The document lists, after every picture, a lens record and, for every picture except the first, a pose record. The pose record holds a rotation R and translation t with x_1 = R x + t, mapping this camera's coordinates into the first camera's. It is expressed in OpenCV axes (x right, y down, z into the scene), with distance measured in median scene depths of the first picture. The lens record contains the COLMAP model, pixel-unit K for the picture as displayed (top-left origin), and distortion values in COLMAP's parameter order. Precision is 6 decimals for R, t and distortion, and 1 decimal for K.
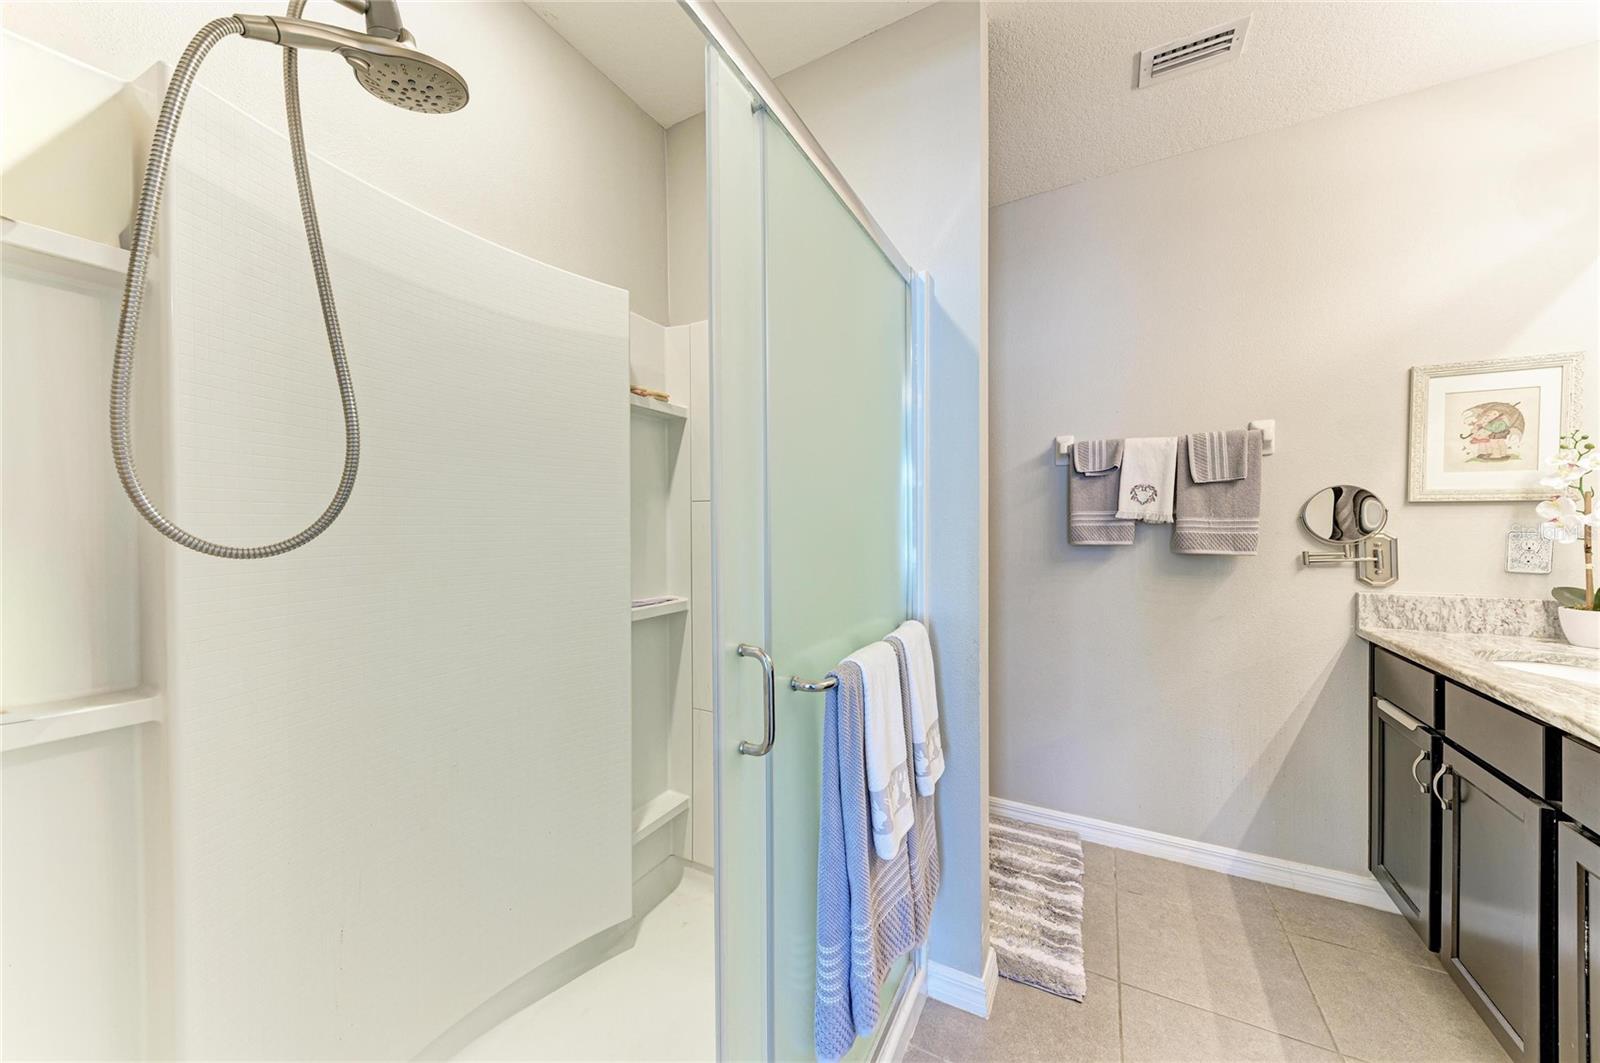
lens RADIAL K [[554.8, 0, 800.0], [0, 554.8, 531.5], [0, 0, 1]] dist [-0.000614, -0.000425]
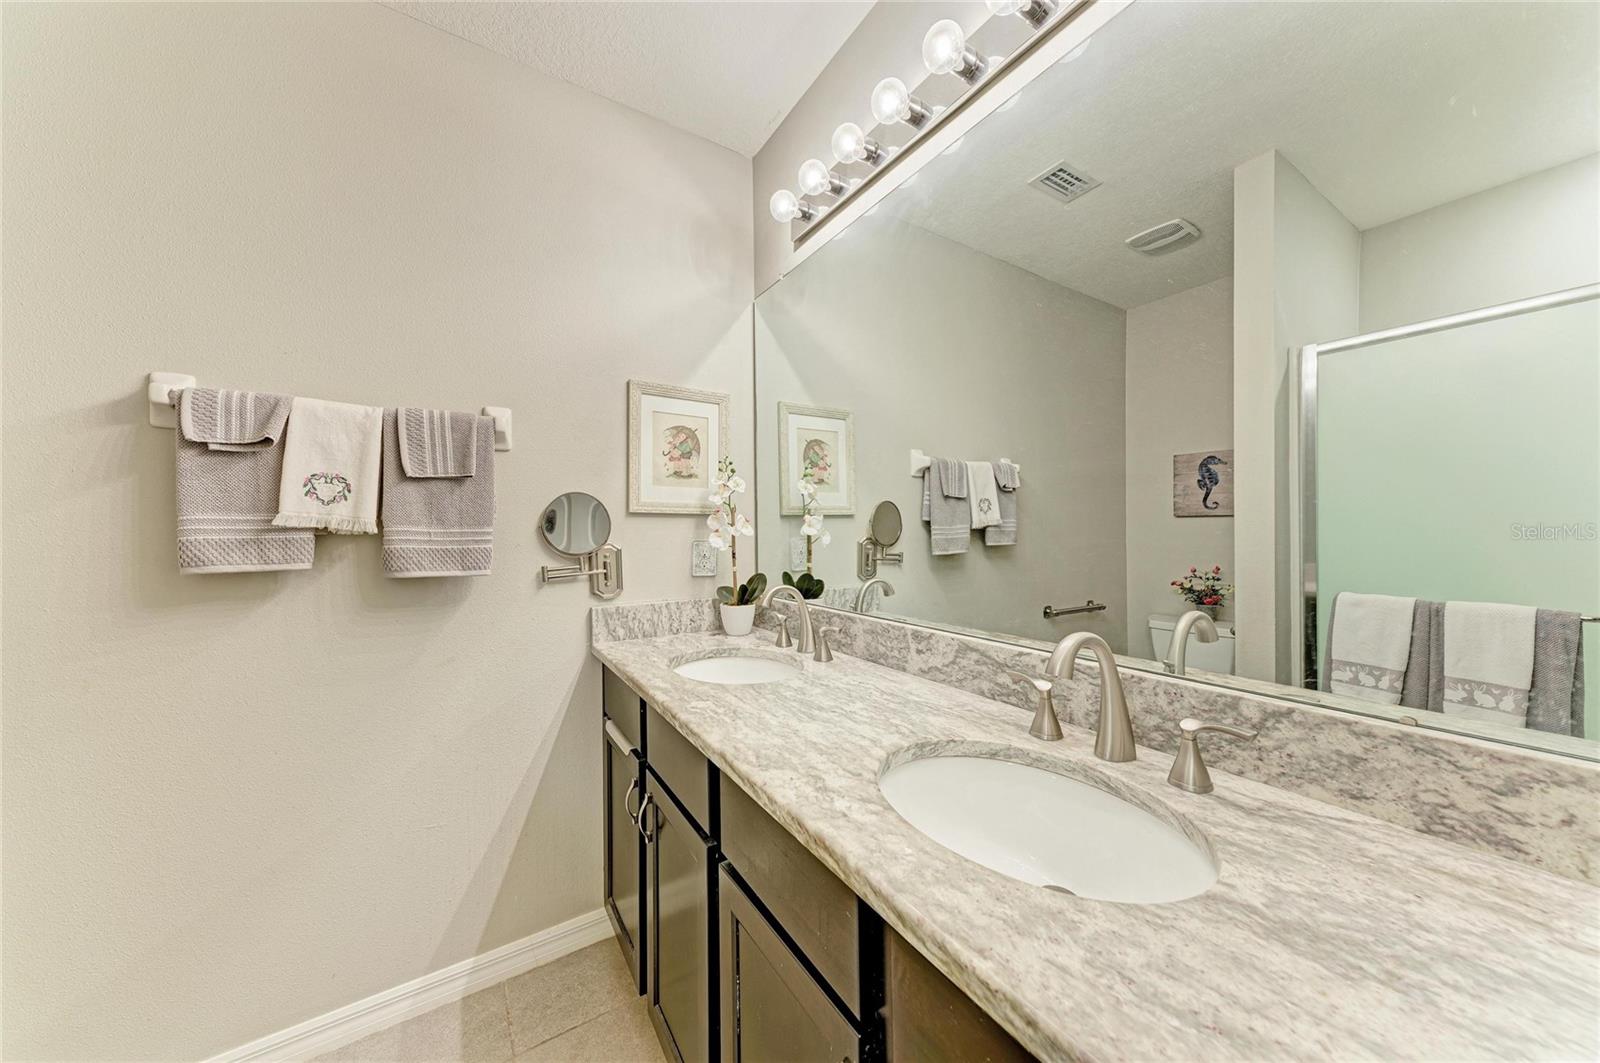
lens RADIAL K [[542.0, 0, 801.5], [0, 542.0, 534.0], [0, 0, 1]] dist [0.023033, -0.006159]
pose [[0.468127, 0.000889, 0.883661, 0.355199], [0.016629, 0.999814, -0.009815, 0.000236], [-0.883505, 0.019289, 0.468025, 0.249430]]
